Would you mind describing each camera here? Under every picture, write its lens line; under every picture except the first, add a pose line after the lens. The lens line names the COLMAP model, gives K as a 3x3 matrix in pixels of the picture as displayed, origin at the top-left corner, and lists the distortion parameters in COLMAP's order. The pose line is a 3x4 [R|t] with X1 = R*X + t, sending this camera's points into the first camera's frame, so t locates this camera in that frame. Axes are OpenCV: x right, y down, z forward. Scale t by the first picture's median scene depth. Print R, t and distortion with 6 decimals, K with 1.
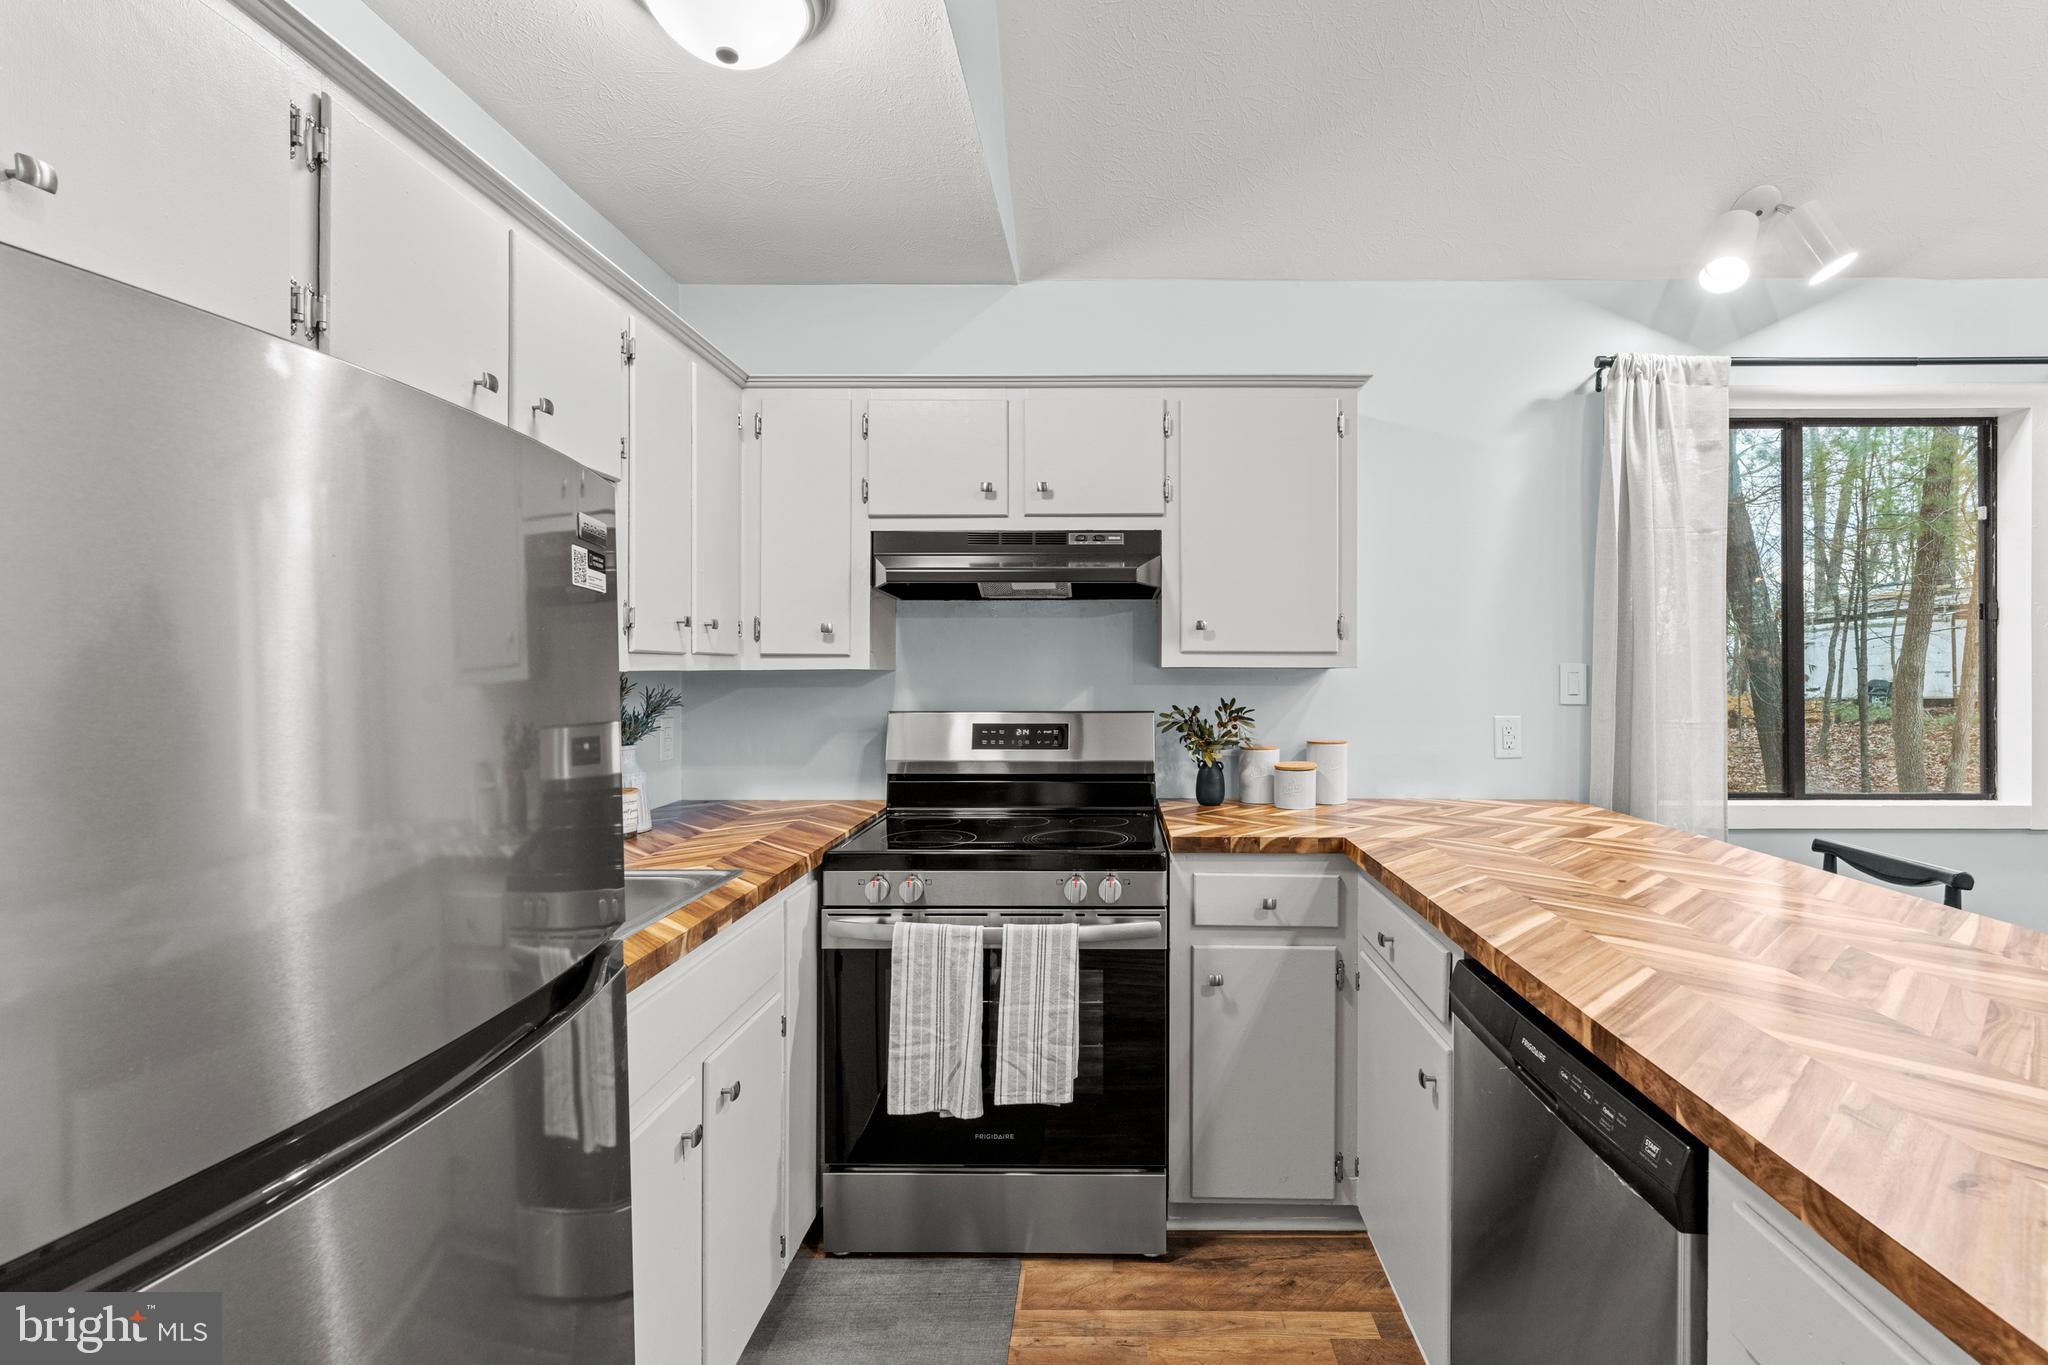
lens RADIAL K [[940.7, 0, 1105.9], [0, 940.7, 671.8], [0, 0, 1]] dist [0.002422, 0.000506]
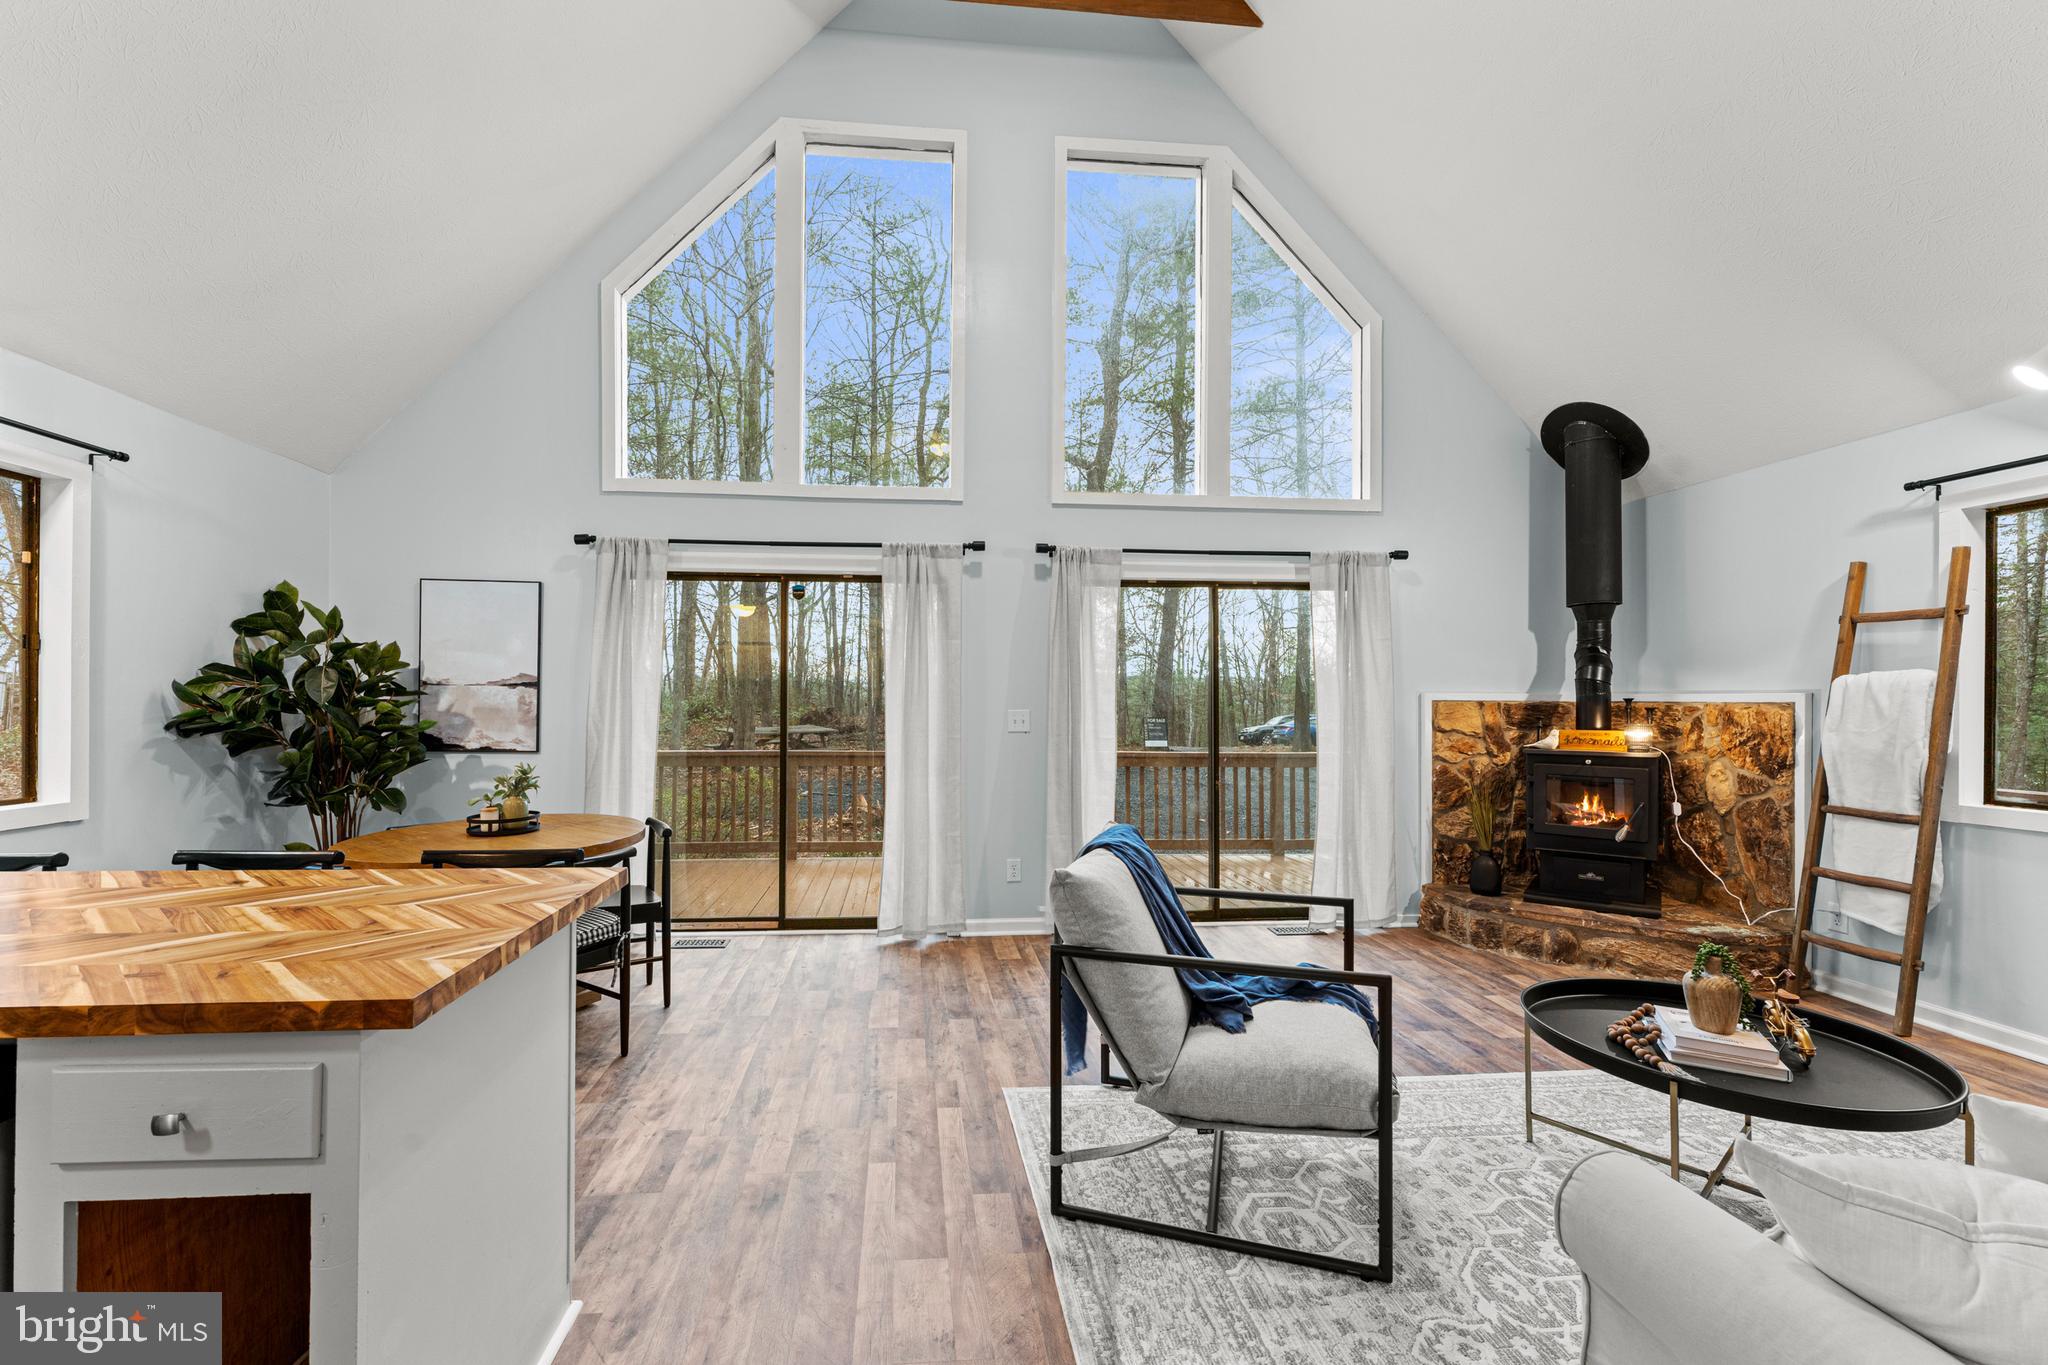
lens RADIAL K [[835.0, 0, 977.4], [0, 835.0, 696.8], [0, 0, 1]] dist [0.002051, 0.000175]
pose [[-0.091233, 0.005230, 0.995816, -0.240045], [-0.008499, 0.999946, -0.006030, 0.000105], [-0.995793, -0.009014, -0.091184, -0.088169]]
